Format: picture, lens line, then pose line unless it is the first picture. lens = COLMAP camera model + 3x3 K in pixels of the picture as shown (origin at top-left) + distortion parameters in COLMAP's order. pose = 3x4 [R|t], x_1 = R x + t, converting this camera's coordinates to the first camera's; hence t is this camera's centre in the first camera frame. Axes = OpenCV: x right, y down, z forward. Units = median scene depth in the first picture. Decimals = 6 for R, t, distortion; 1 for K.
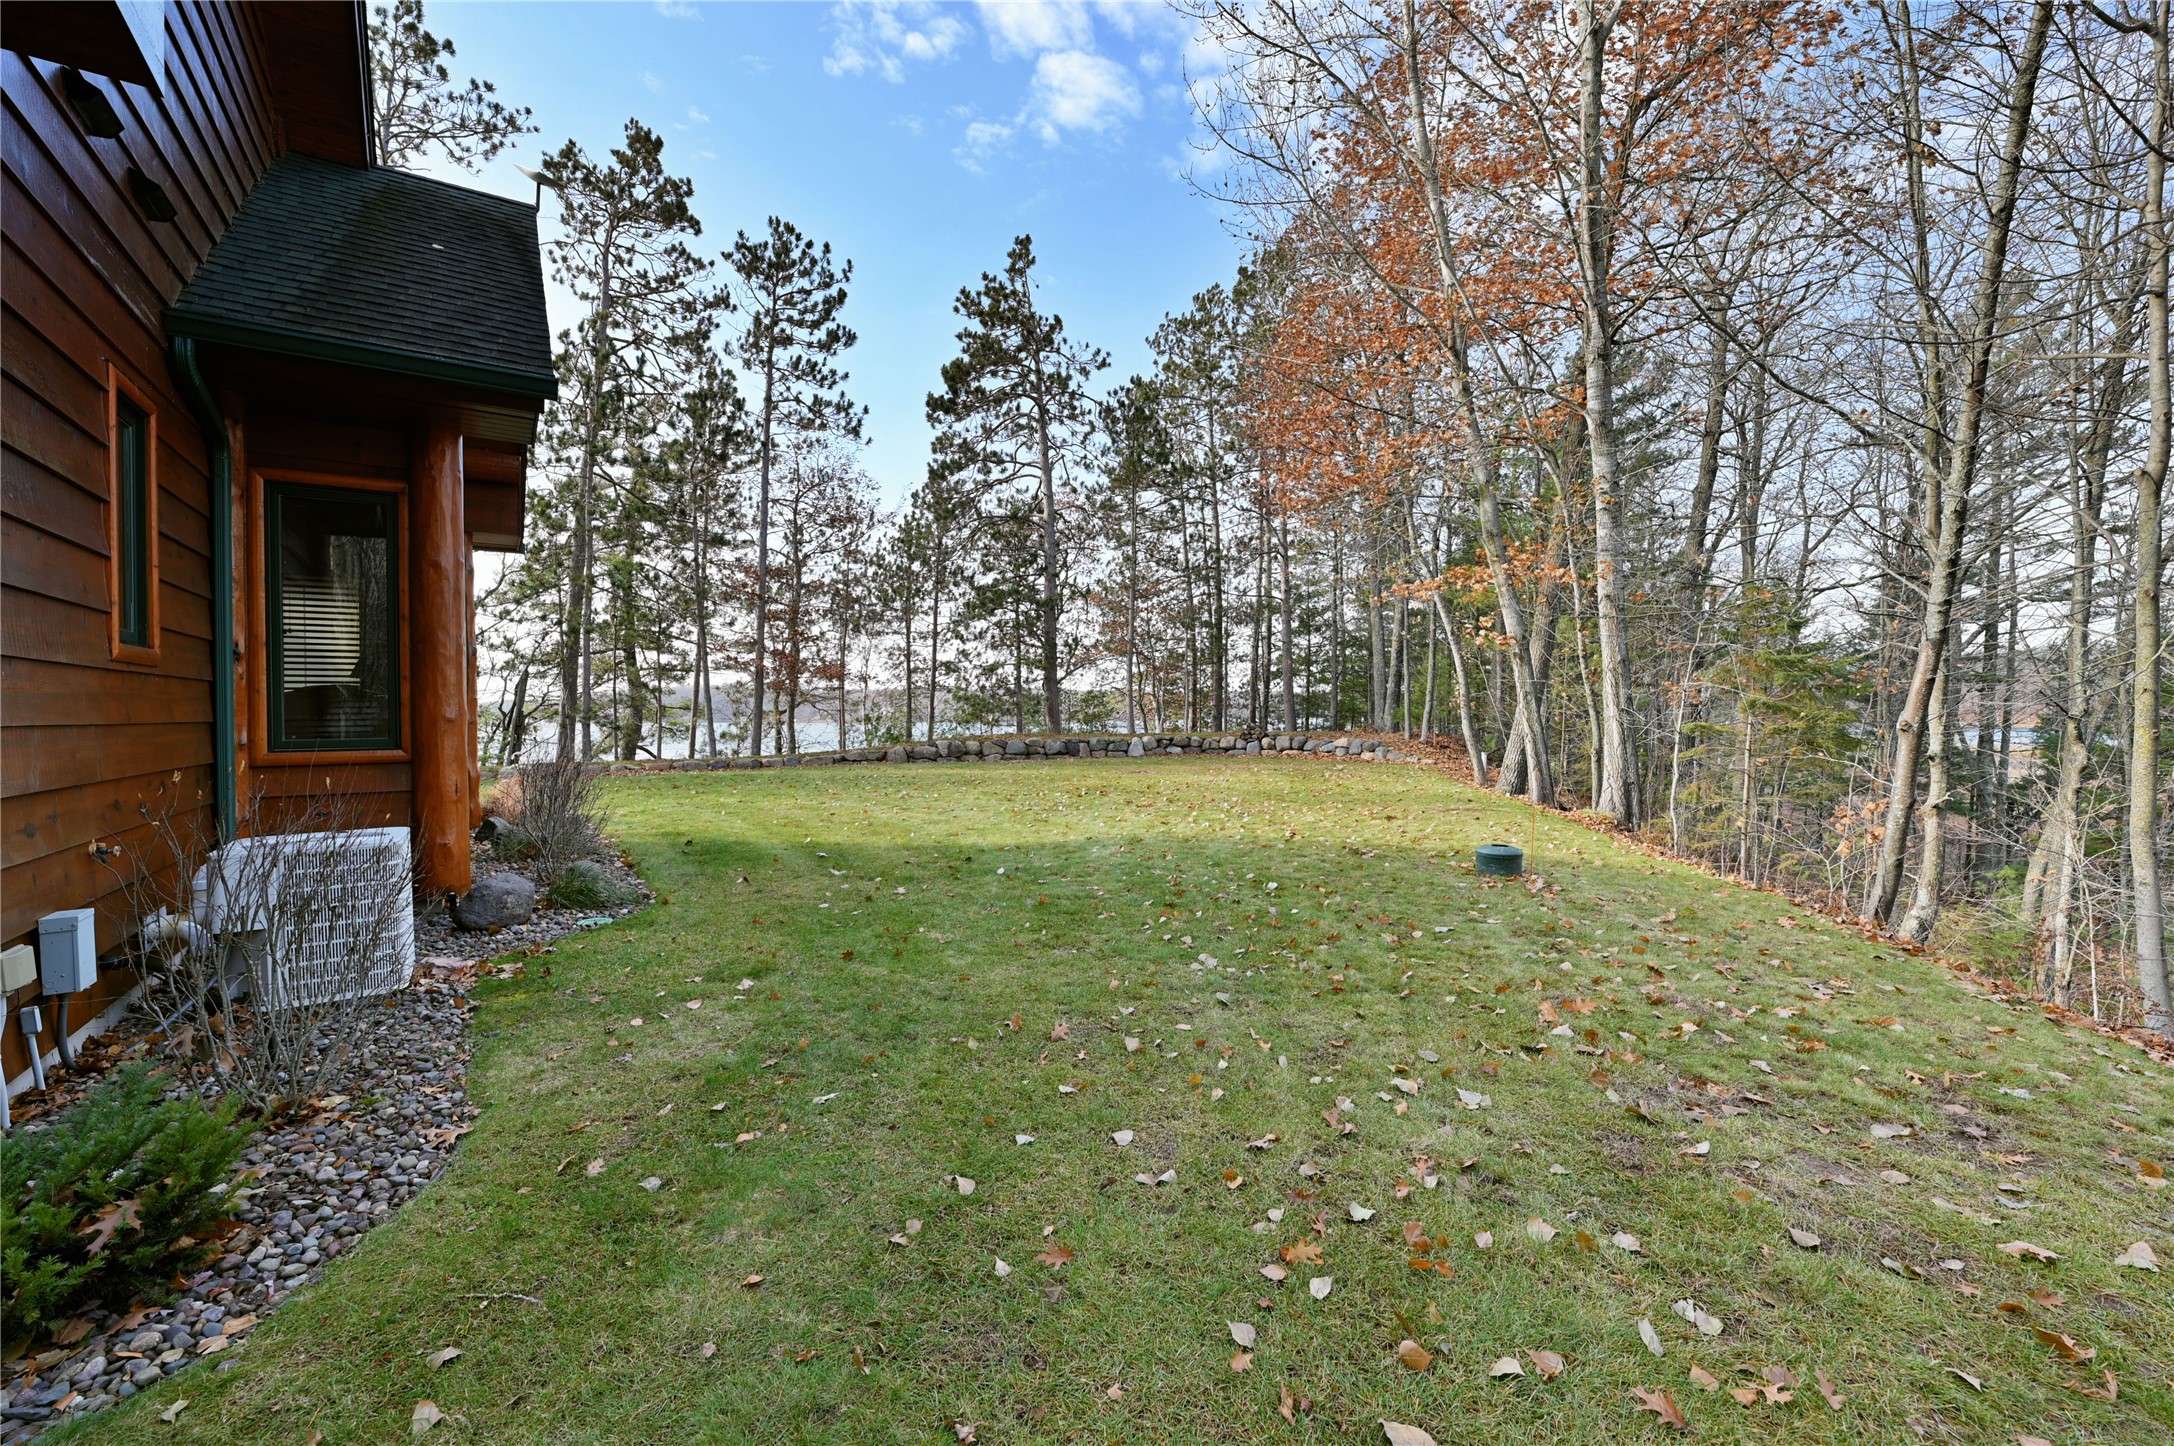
lens RADIAL K [[869.7, 0, 1087.6], [0, 869.7, 728.3], [0, 0, 1]] dist [-0.023289, -0.000274]
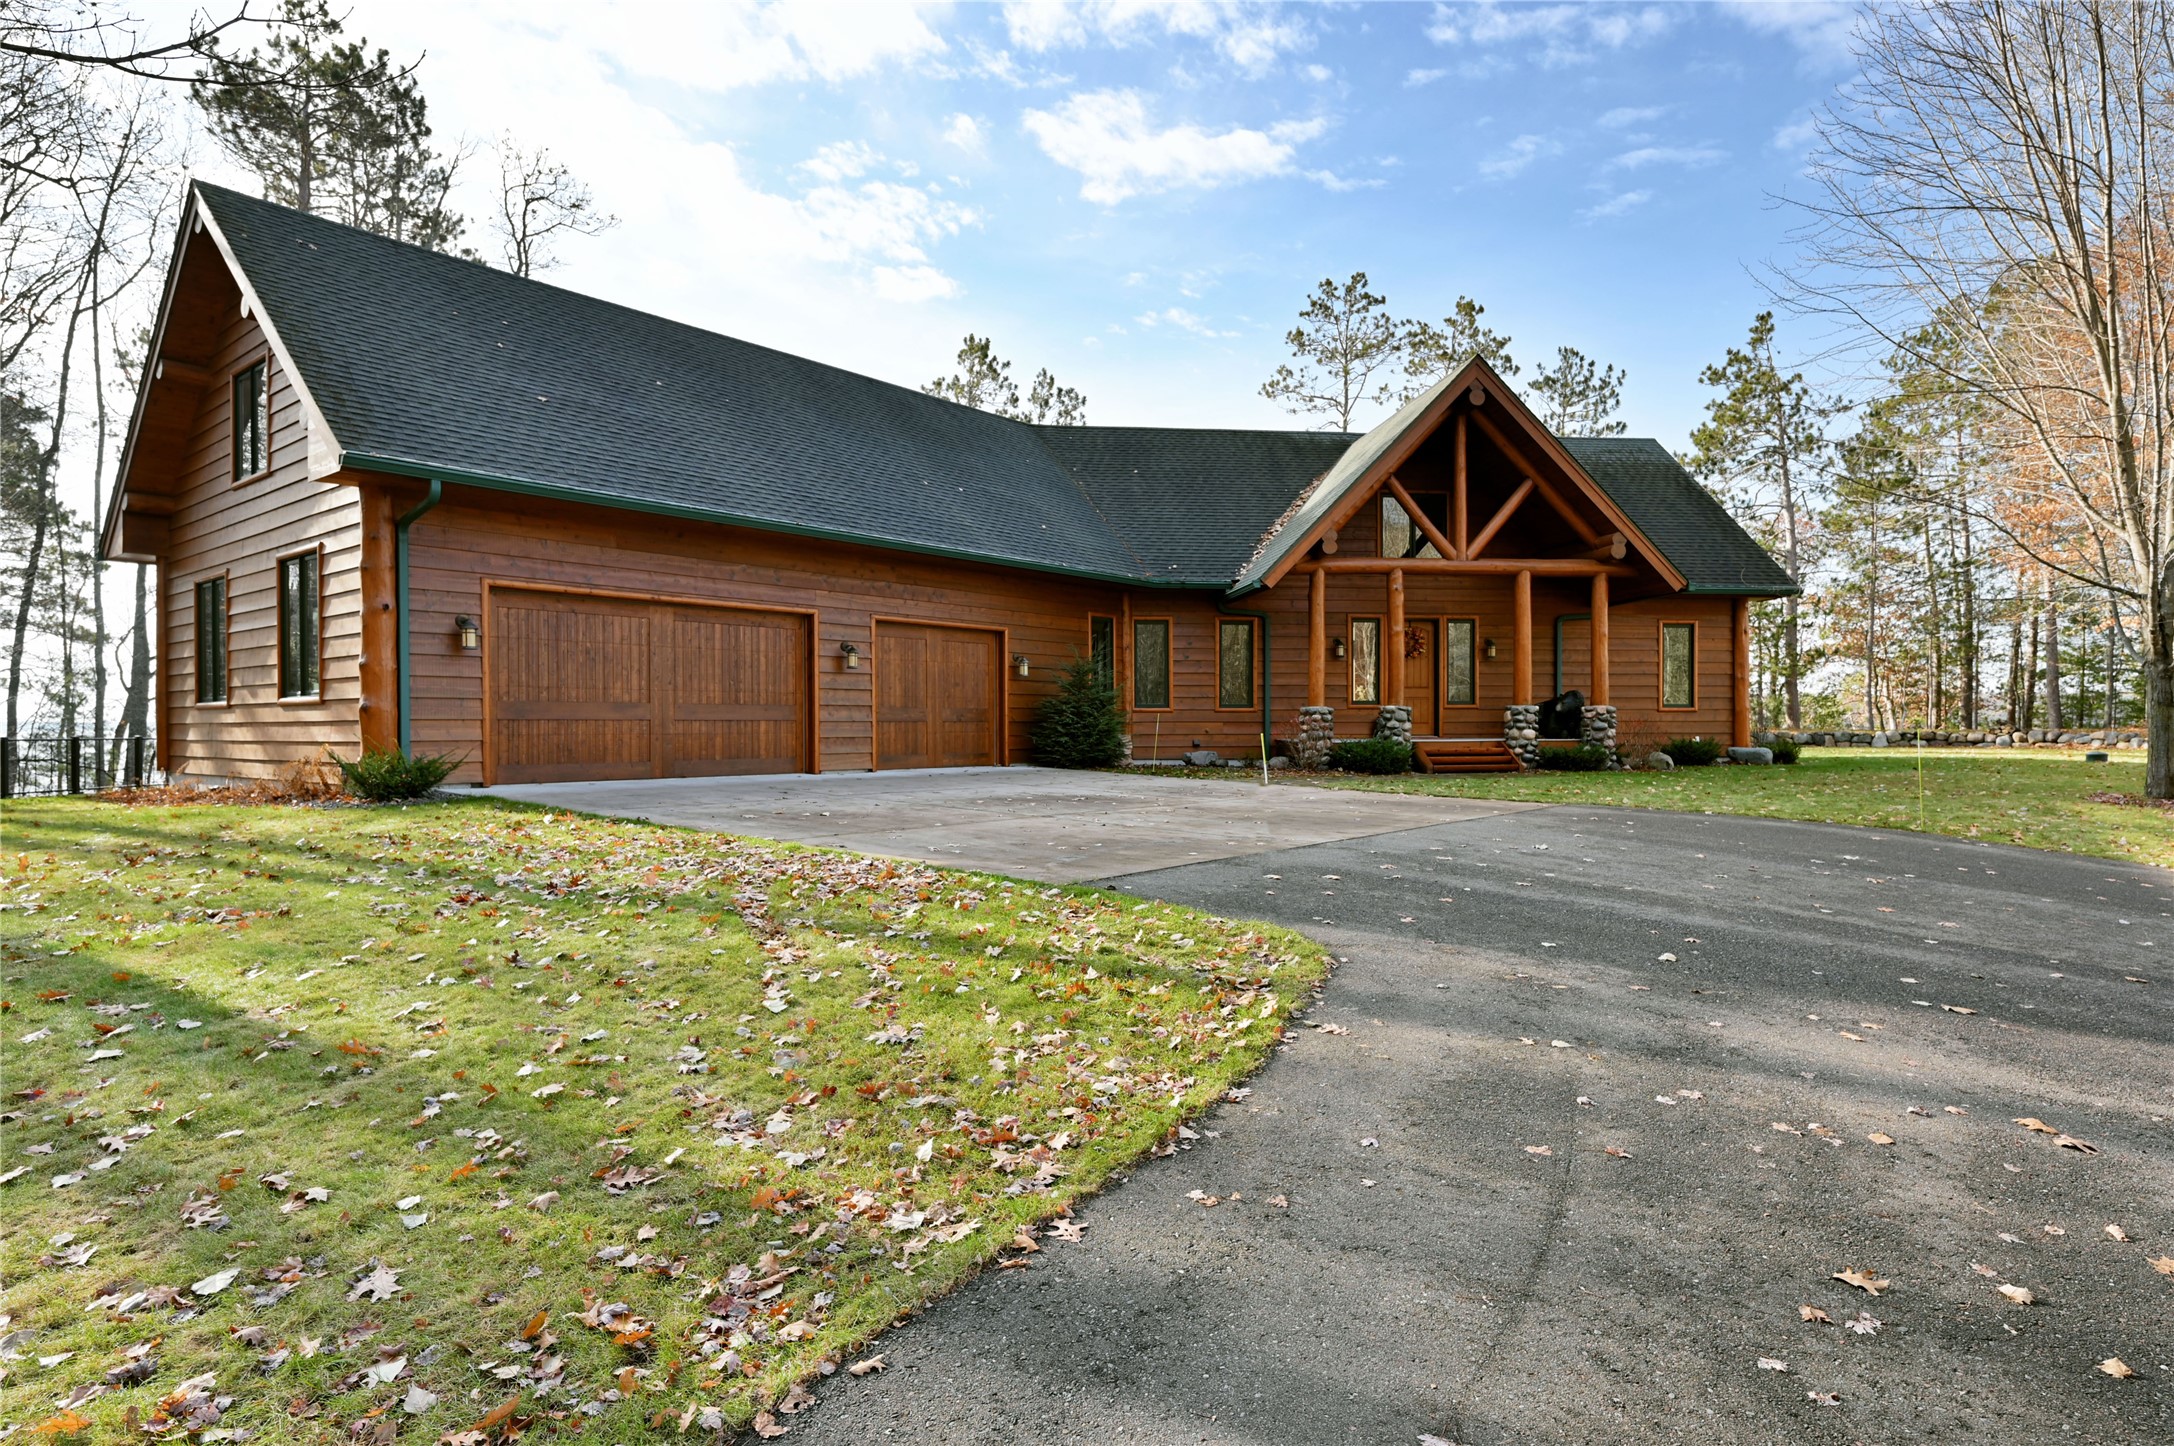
lens RADIAL K [[1175.9, 0, 1087.1], [0, 1175.9, 725.0], [0, 0, 1]] dist [0.000535, -0.001393]
pose [[0.875969, 0.002674, -0.482360, -0.101058], [-0.012545, 0.999773, -0.017238, 0.037205], [0.482204, 0.021151, 0.875803, -0.796002]]
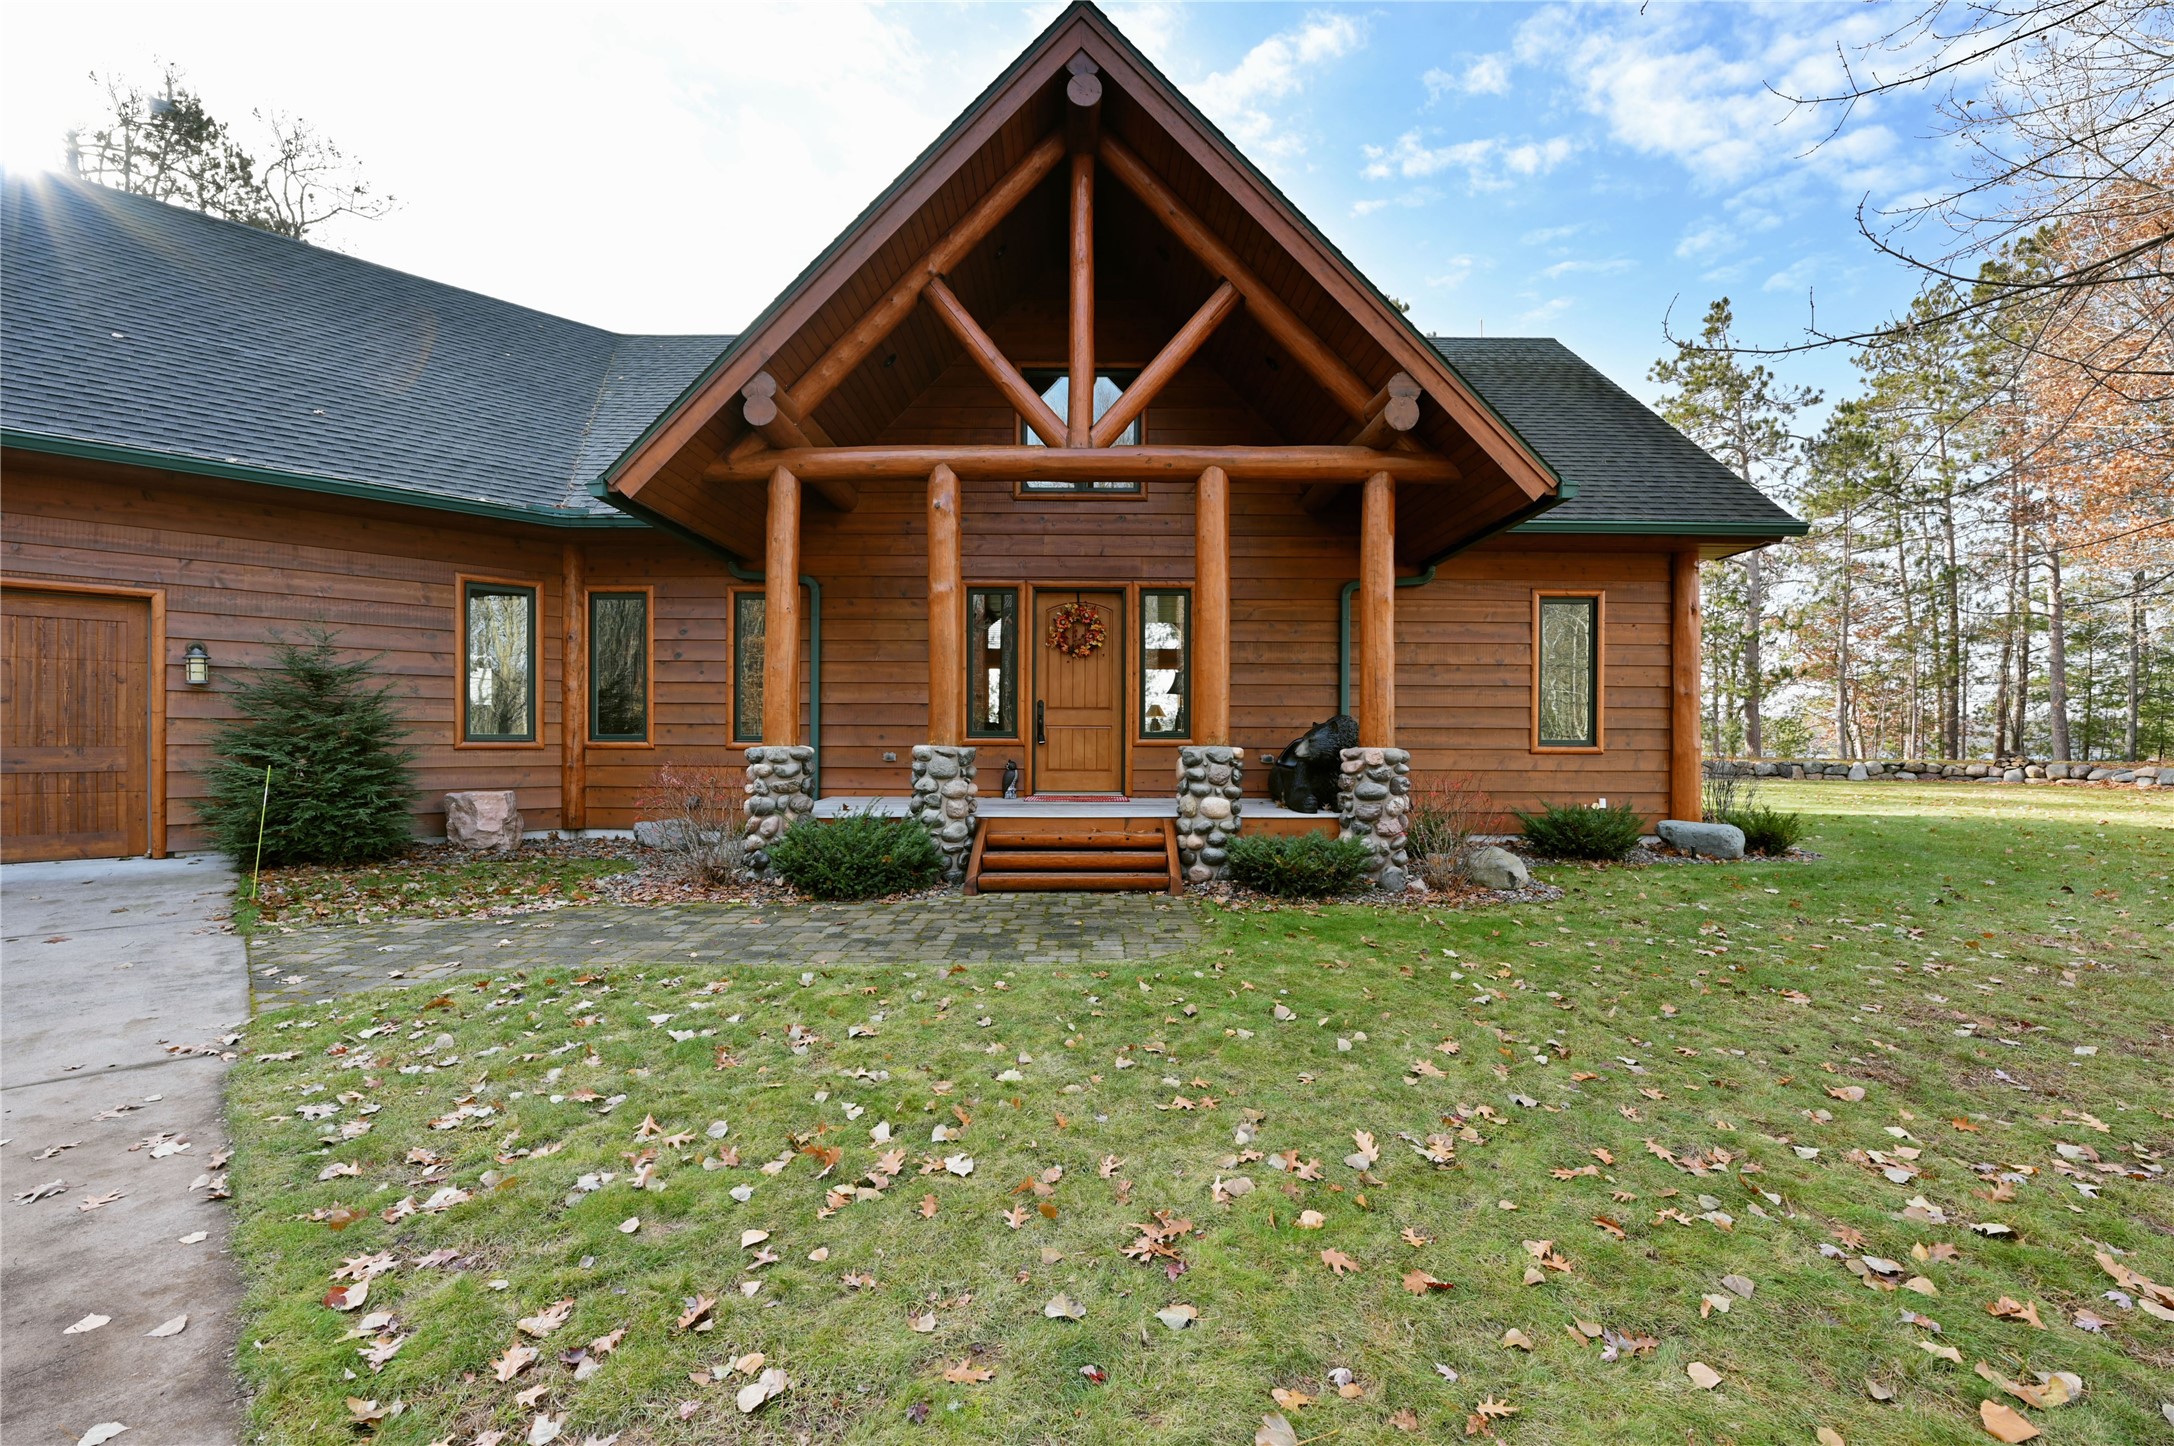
lens RADIAL K [[869.7, 0, 1099.9], [0, 869.7, 737.7], [0, 0, 1]] dist [-0.023289, -0.000274]
pose [[0.823531, 0.010222, -0.567178, -0.095131], [-0.021355, 0.999688, -0.012989, 0.012201], [0.566868, 0.022809, 0.823492, -0.292431]]
